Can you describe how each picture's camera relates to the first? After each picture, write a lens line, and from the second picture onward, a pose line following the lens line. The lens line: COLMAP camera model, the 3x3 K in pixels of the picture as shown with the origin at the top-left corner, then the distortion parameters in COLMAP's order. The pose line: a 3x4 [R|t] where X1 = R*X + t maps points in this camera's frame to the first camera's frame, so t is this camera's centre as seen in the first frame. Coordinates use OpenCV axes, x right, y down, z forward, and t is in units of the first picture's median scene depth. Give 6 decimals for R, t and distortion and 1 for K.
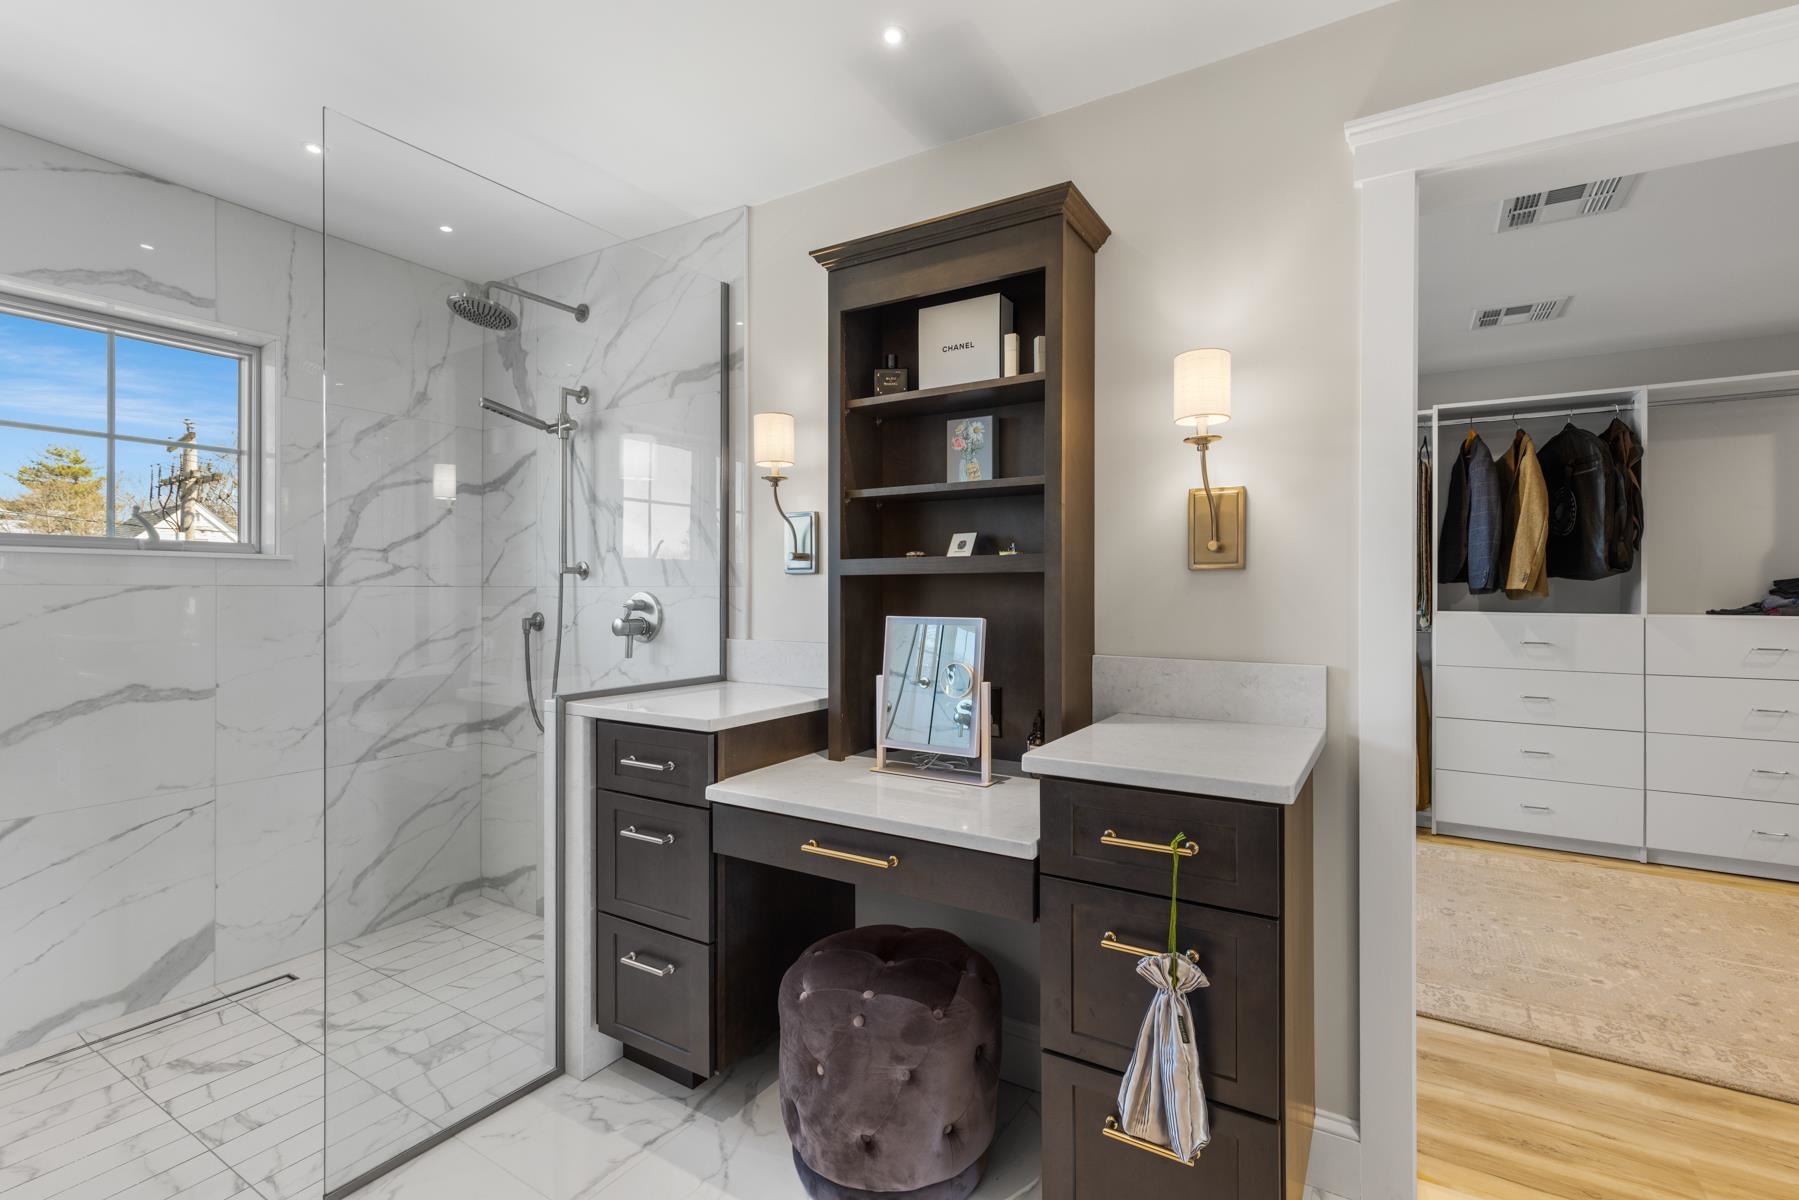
lens RADIAL K [[818.5, 0, 909.8], [0, 818.5, 591.8], [0, 0, 1]] dist [0.009509, -0.001724]
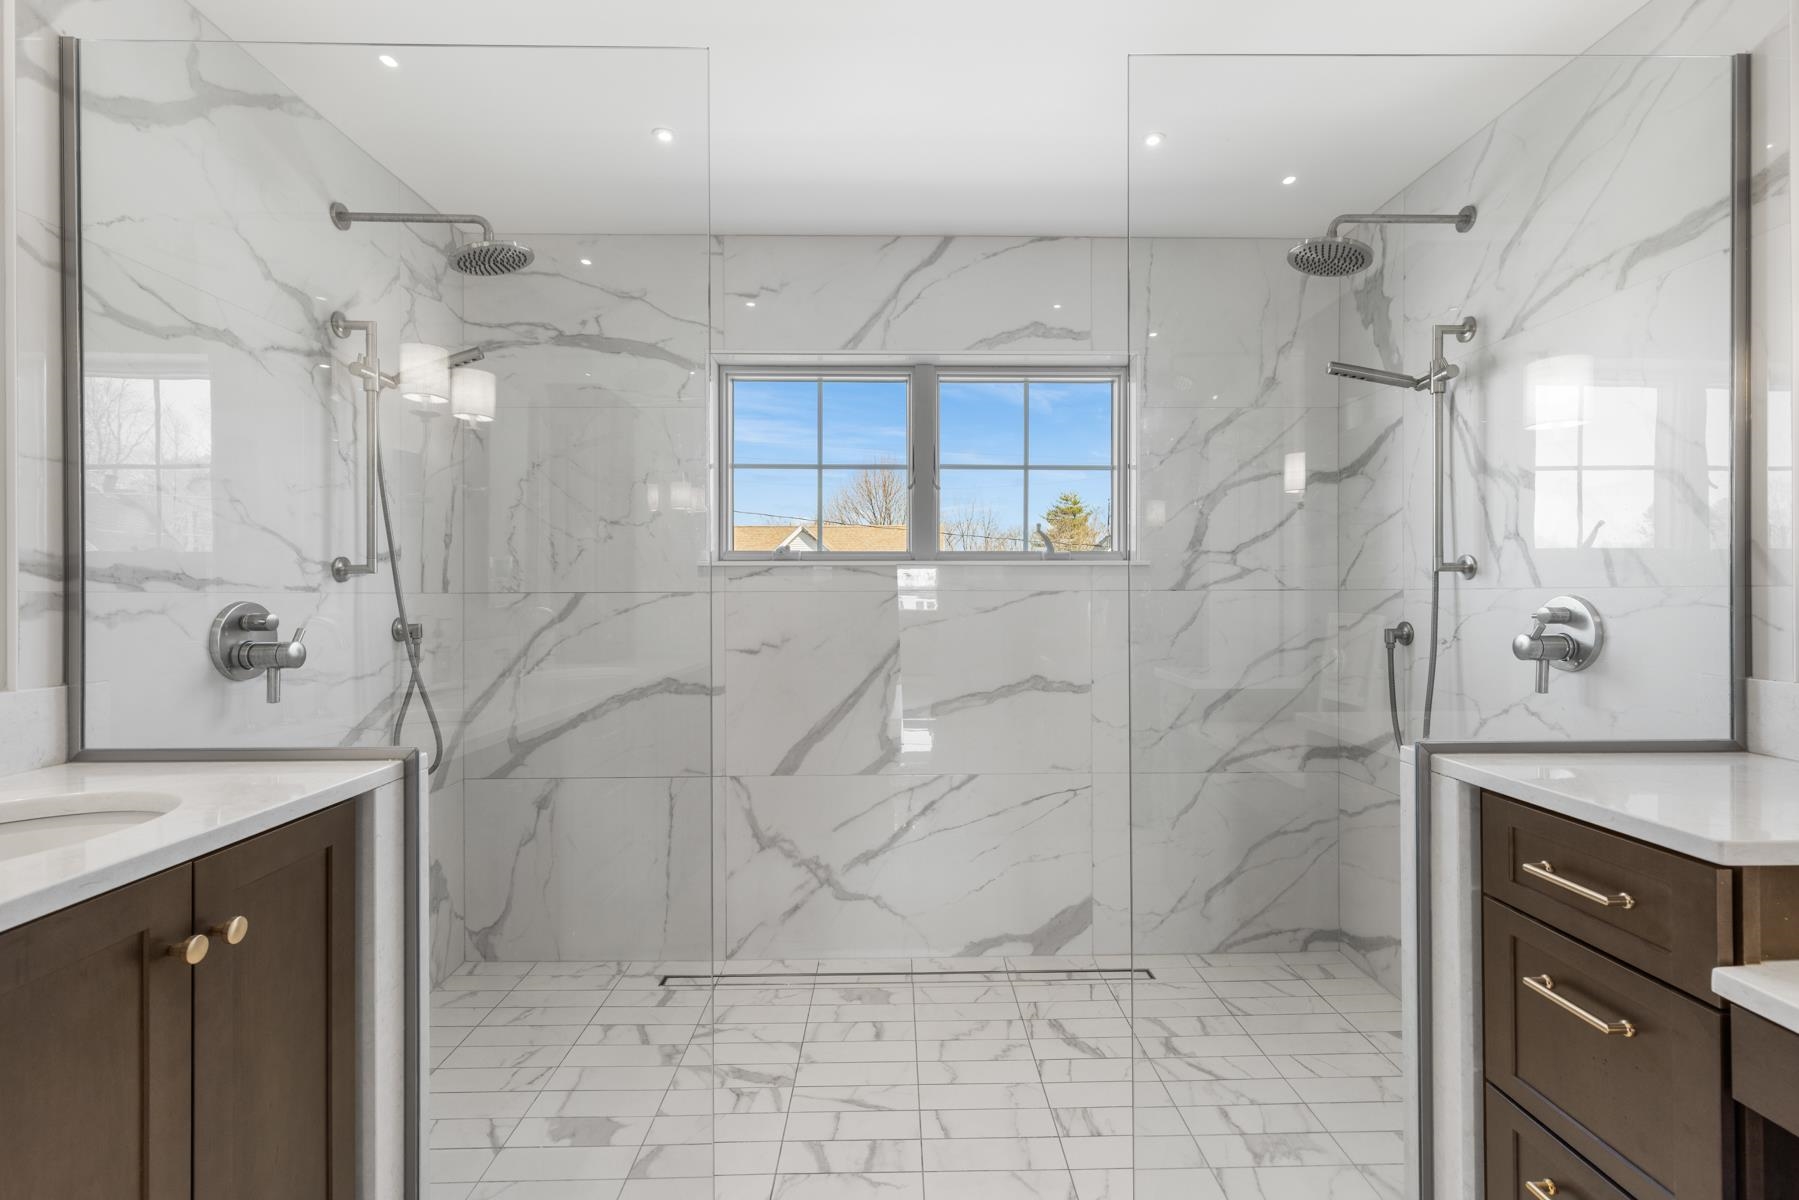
lens RADIAL K [[818.5, 0, 908.7], [0, 818.5, 593.7], [0, 0, 1]] dist [0.009509, -0.001724]
pose [[0.544935, -0.003939, -0.838469, -0.057409], [0.001630, 0.999992, -0.003638, 0.000140], [0.838477, 0.000616, 0.544937, 0.190352]]
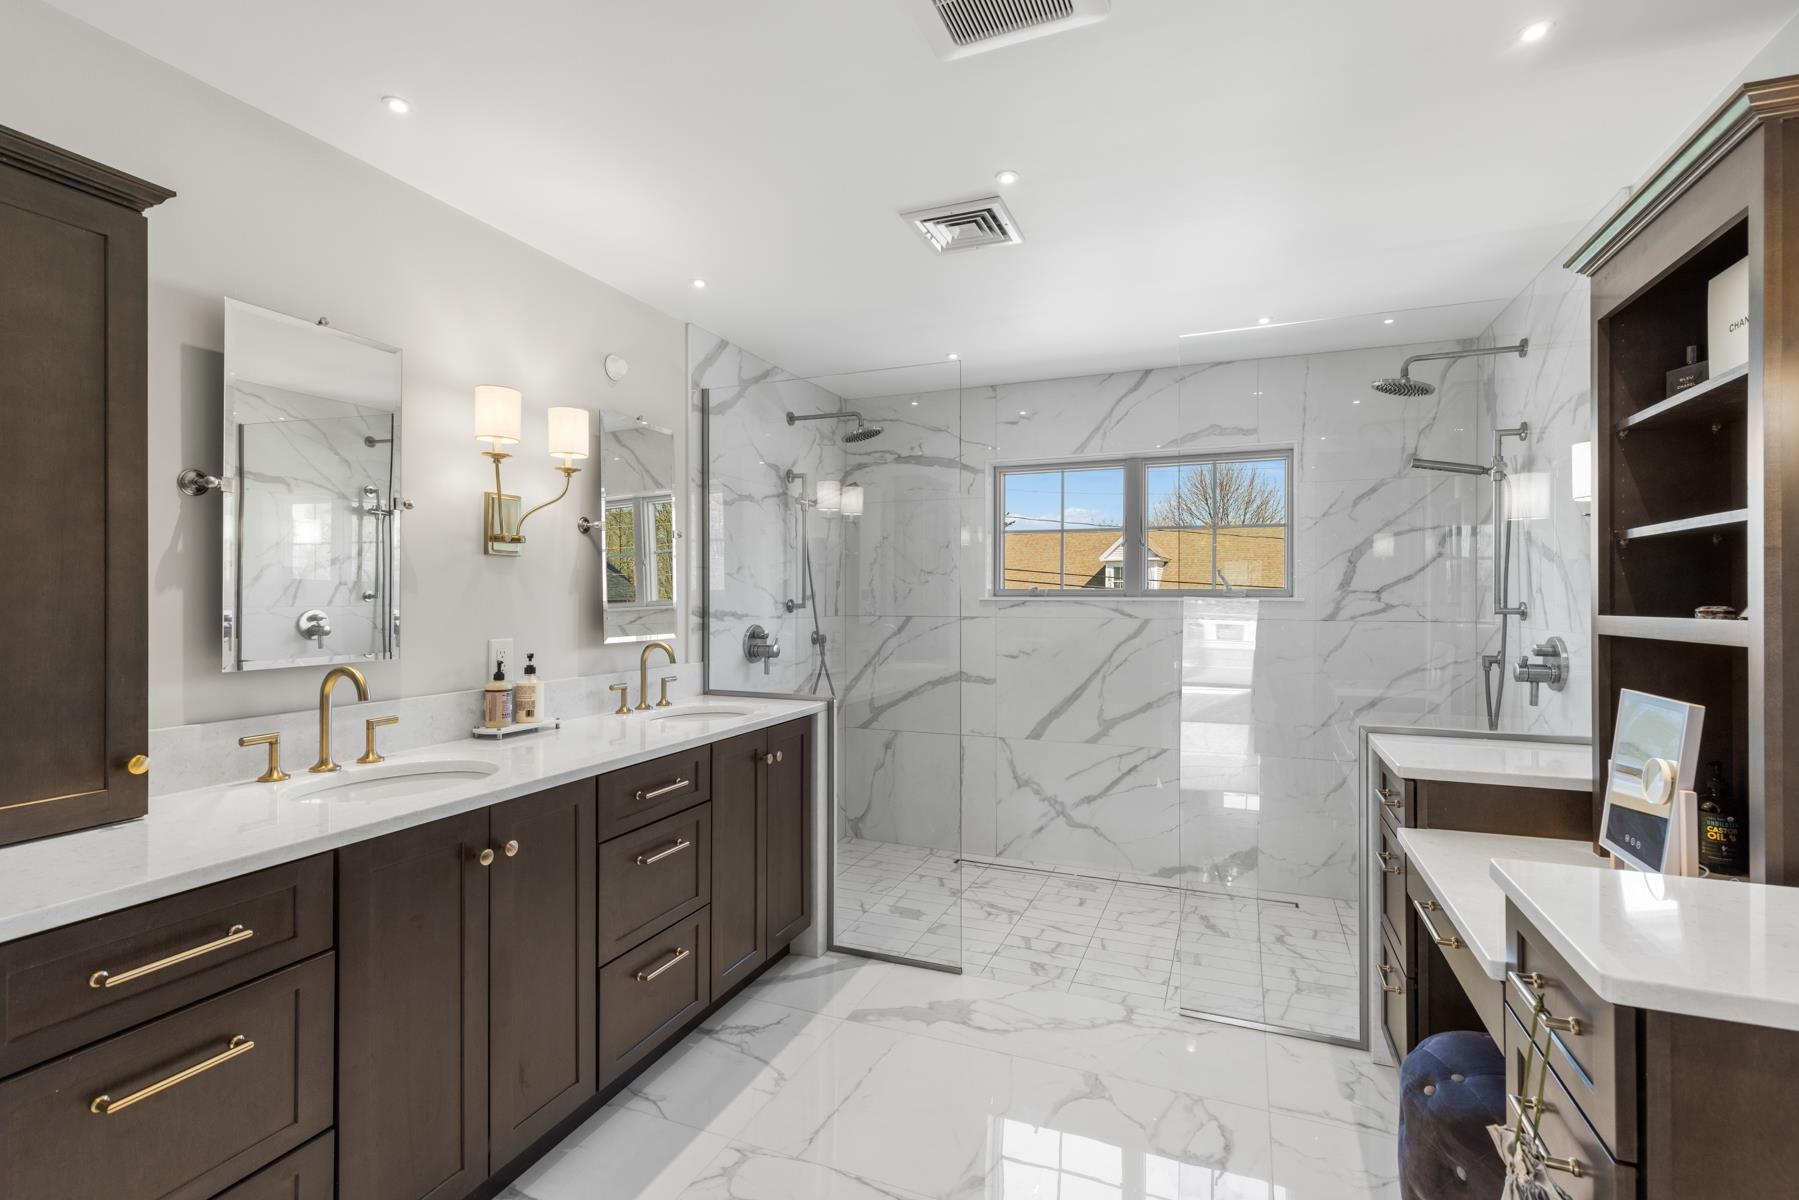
lens RADIAL K [[818.5, 0, 901.1], [0, 818.5, 594.4], [0, 0, 1]] dist [0.009509, -0.001724]
pose [[0.162063, -0.004891, -0.986768, 0.486073], [-0.003331, 0.999979, -0.005503, -0.041086], [0.986775, 0.004179, 0.162043, 0.119928]]
